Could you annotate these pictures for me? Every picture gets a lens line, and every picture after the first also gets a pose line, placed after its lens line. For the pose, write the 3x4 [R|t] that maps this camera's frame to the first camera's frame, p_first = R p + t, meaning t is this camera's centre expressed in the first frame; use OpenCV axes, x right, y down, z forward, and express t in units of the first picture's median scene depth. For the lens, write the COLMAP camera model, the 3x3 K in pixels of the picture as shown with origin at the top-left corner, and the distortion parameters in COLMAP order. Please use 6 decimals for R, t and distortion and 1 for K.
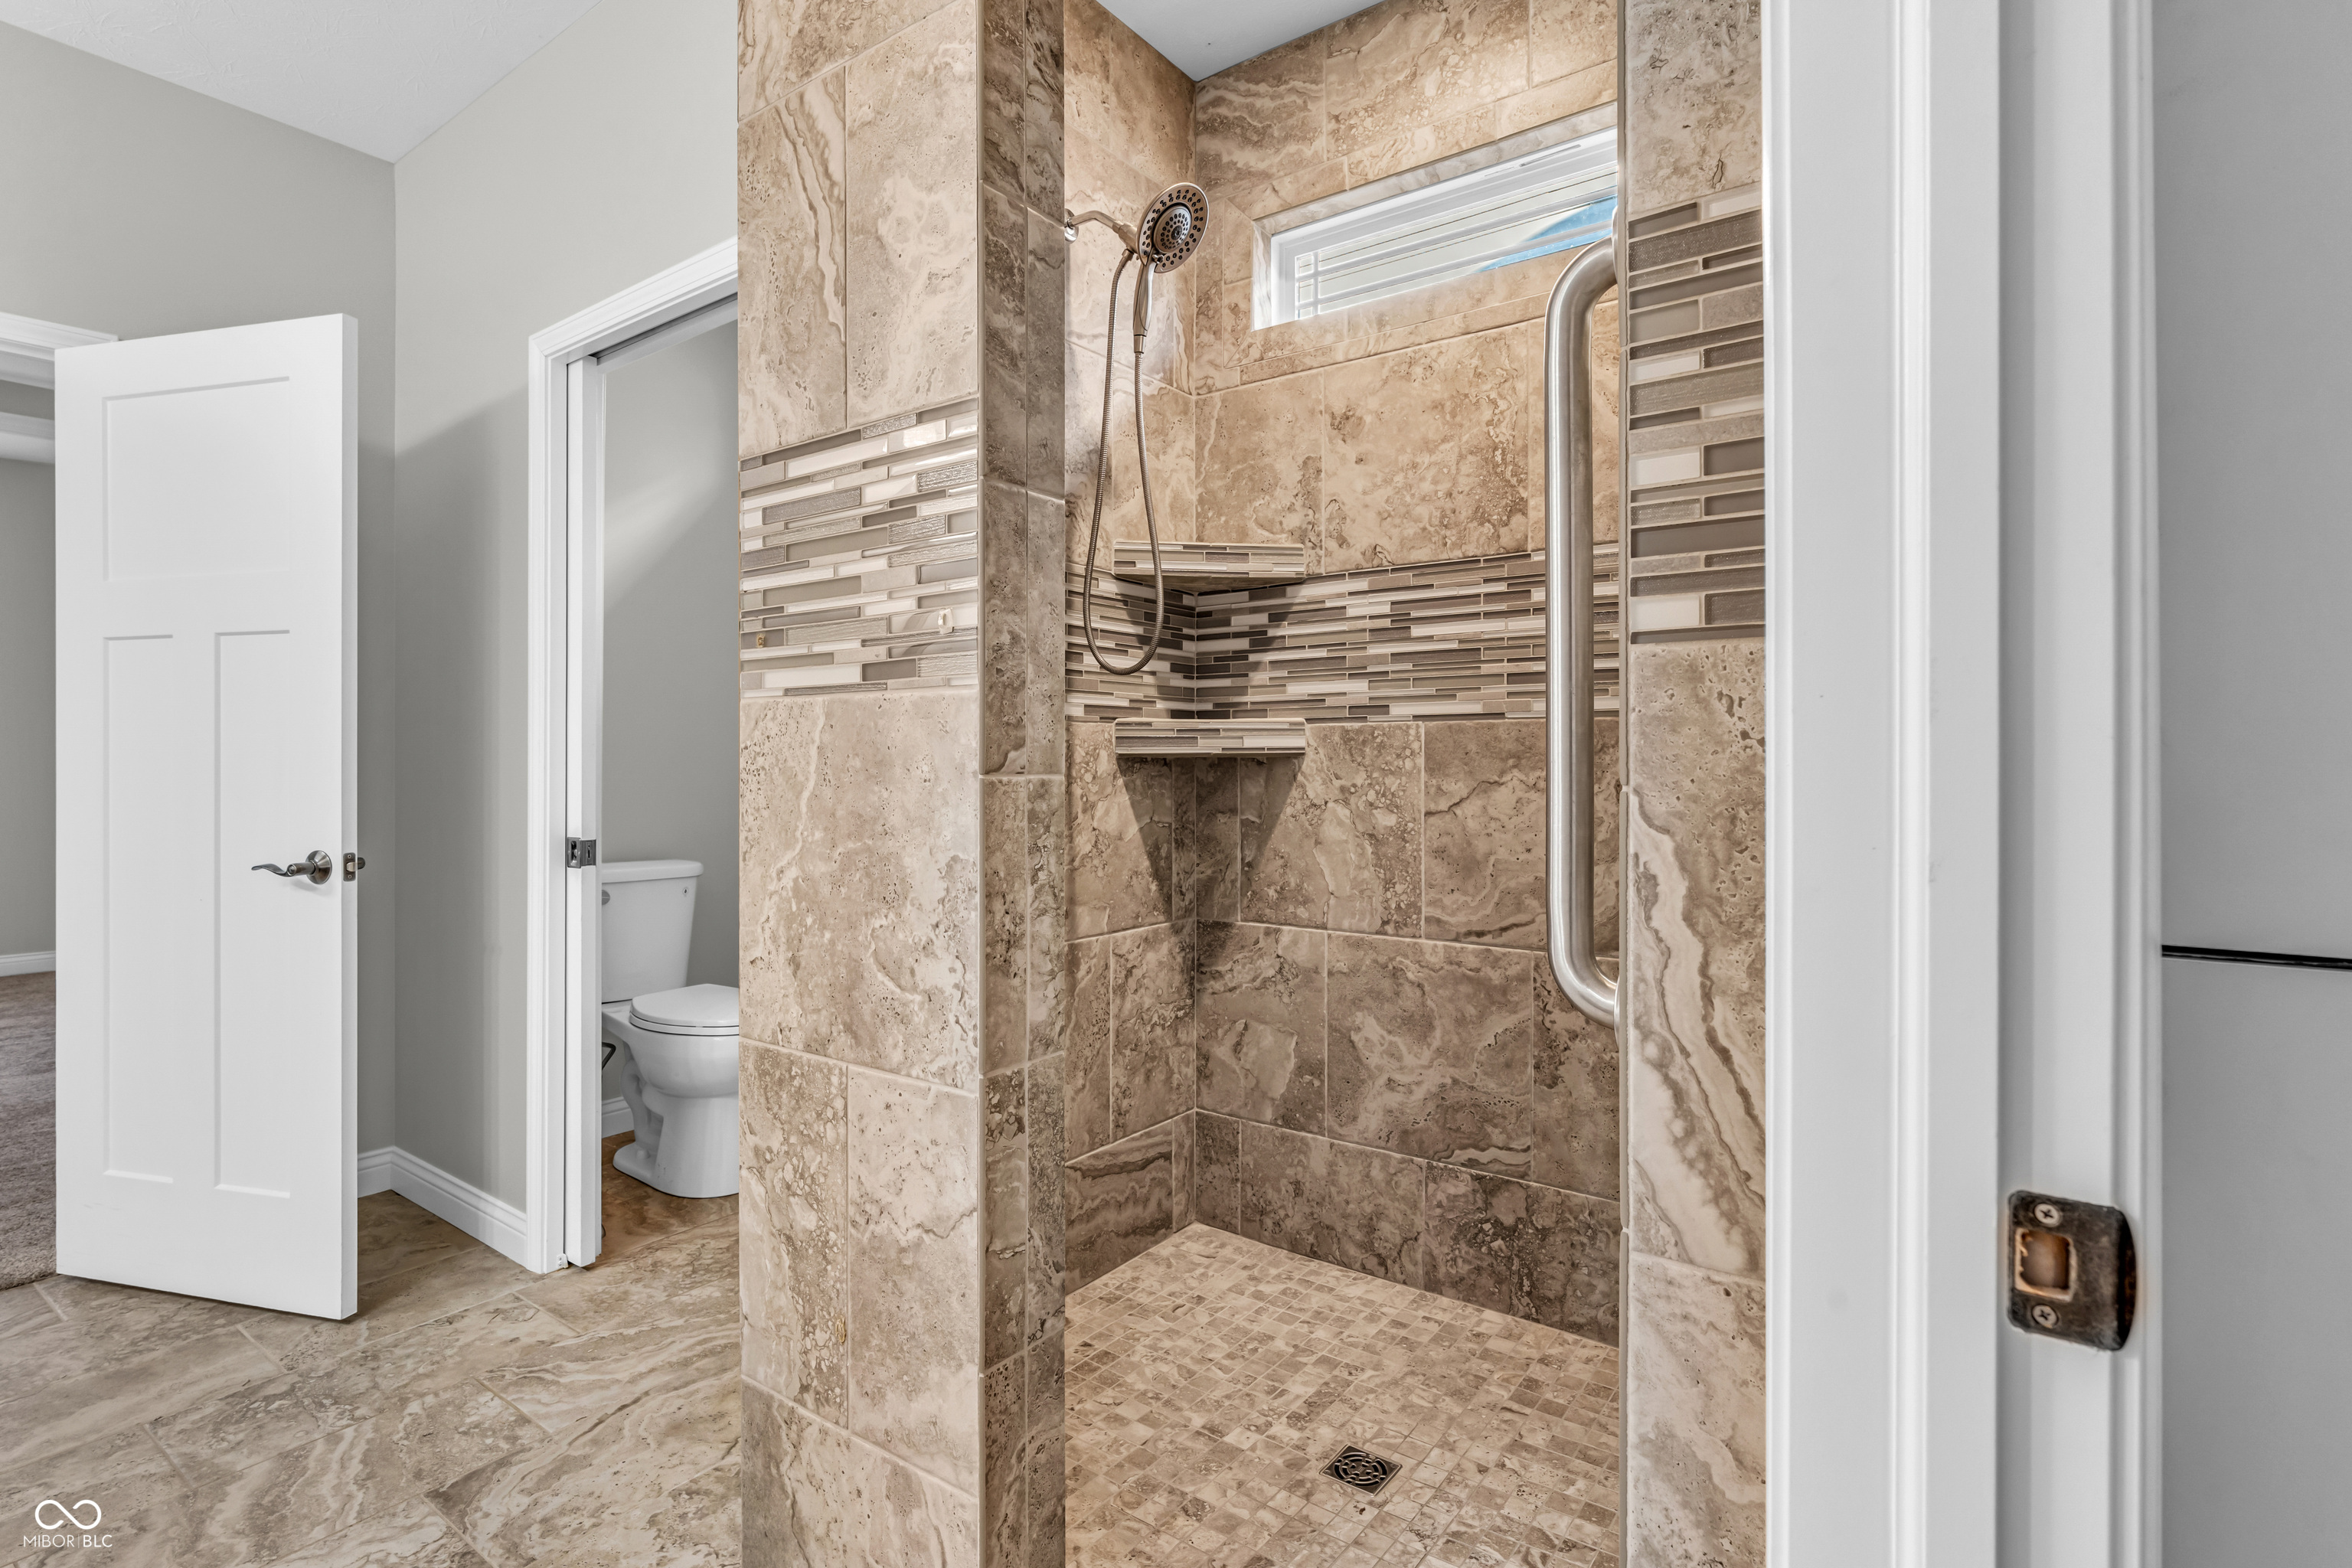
lens RADIAL K [[1072.0, 0, 1128.9], [0, 1072.0, 779.5], [0, 0, 1]] dist [-0.008347, 0.001626]
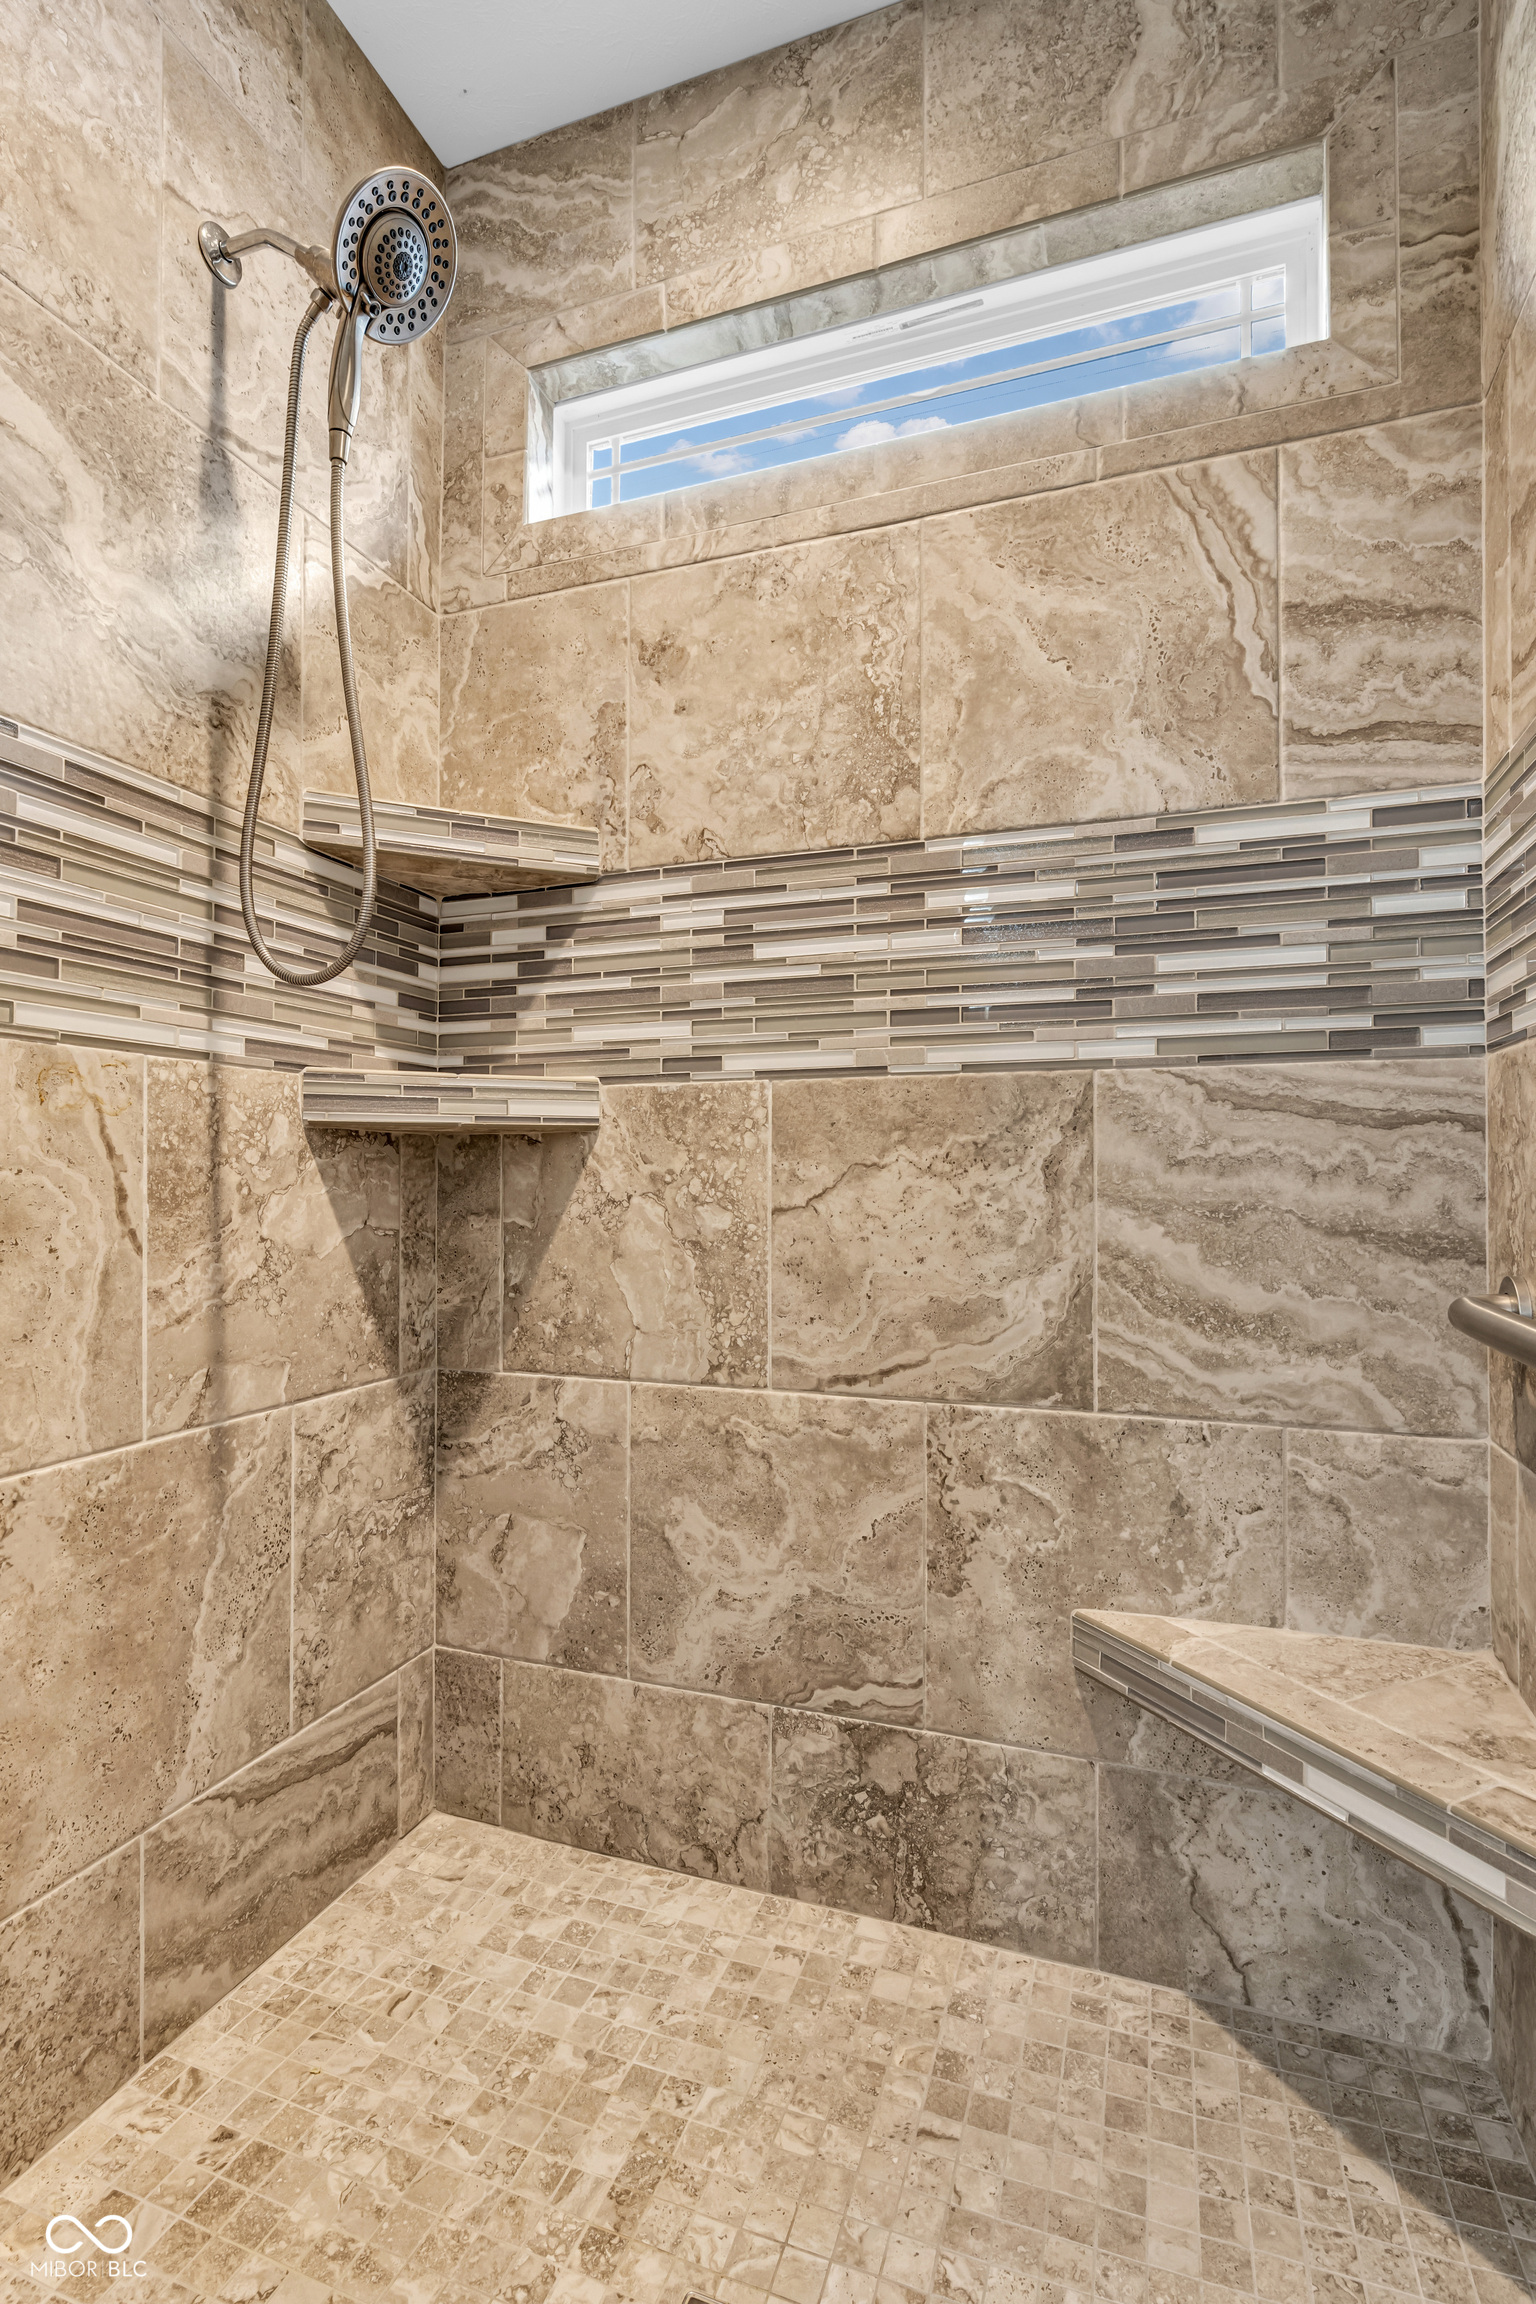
lens RADIAL K [[1050.1, 0, 777.3], [0, 1050.1, 1186.1], [0, 0, 1]] dist [-0.008347, 0.001626]
pose [[0.937477, 0.005794, 0.348000, 0.042542], [-0.002587, 0.999950, -0.009680, 0.024066], [-0.348038, 0.008175, 0.937445, 0.381165]]
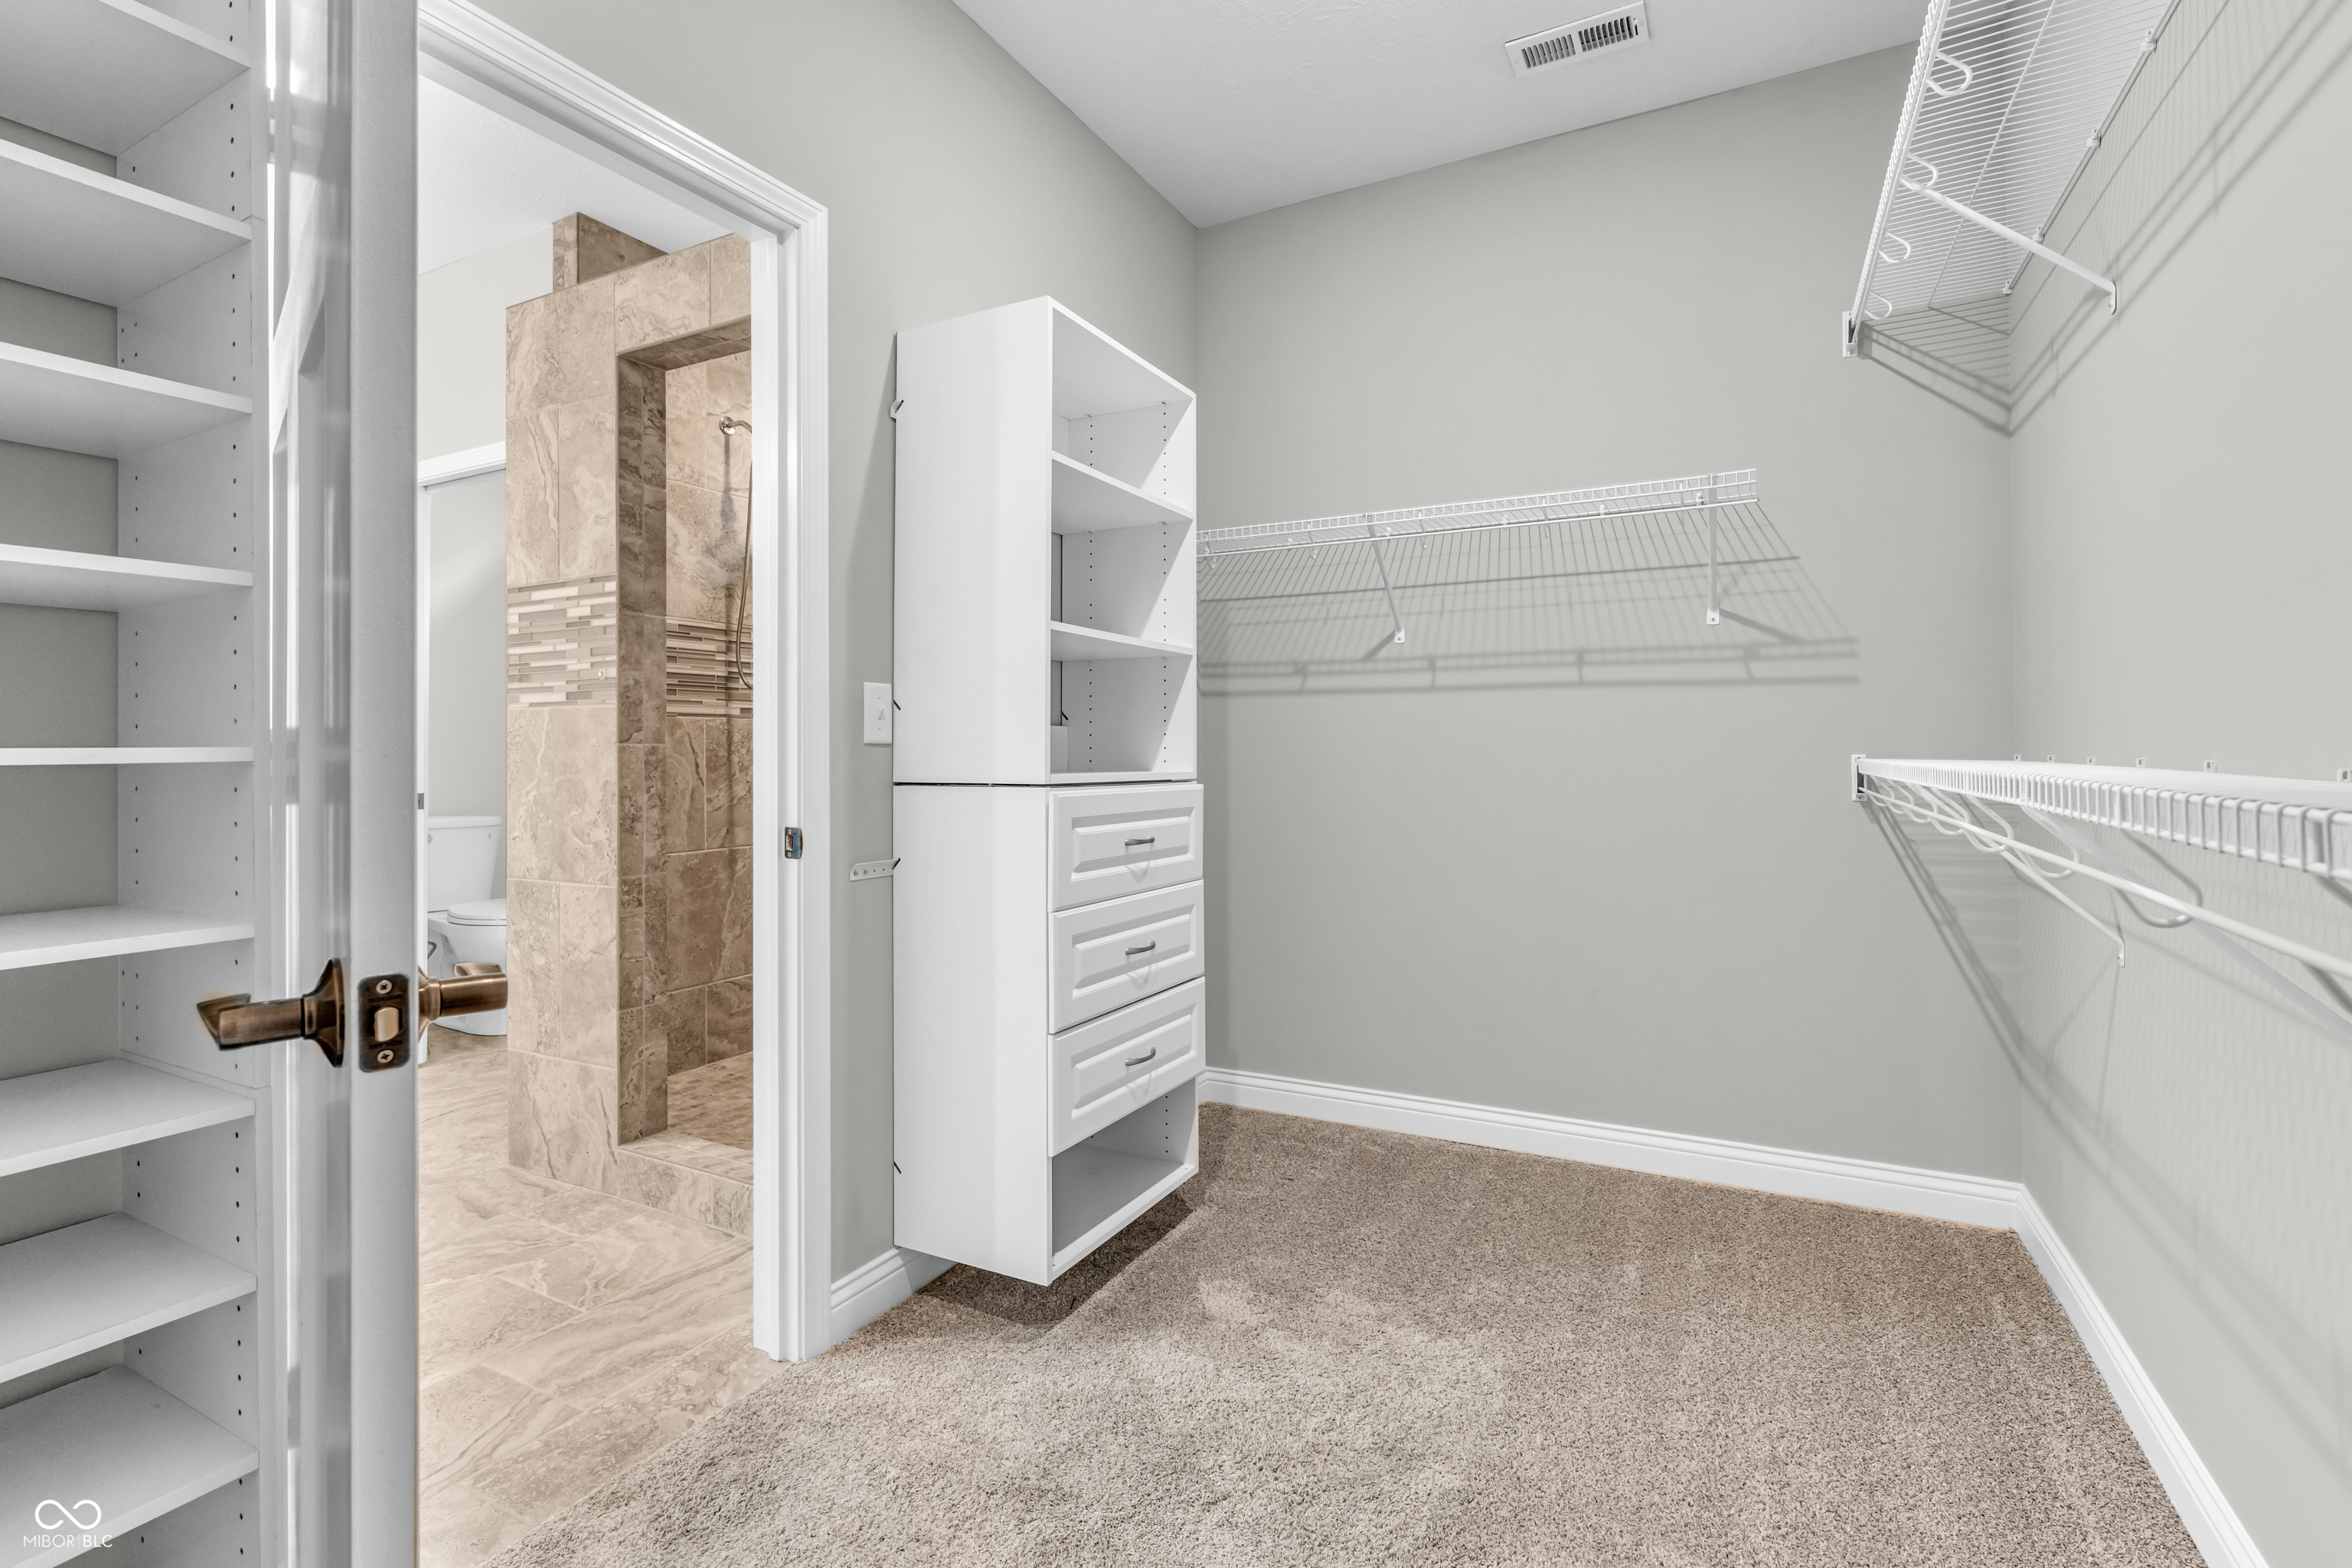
lens RADIAL K [[1072.0, 0, 1163.6], [0, 1072.0, 756.3], [0, 0, 1]] dist [-0.008347, 0.001626]
pose [[0.988299, -0.005833, 0.152415, 0.420719], [0.007944, 0.999881, -0.013244, 0.039775], [-0.152320, 0.014300, 0.988228, -0.896574]]
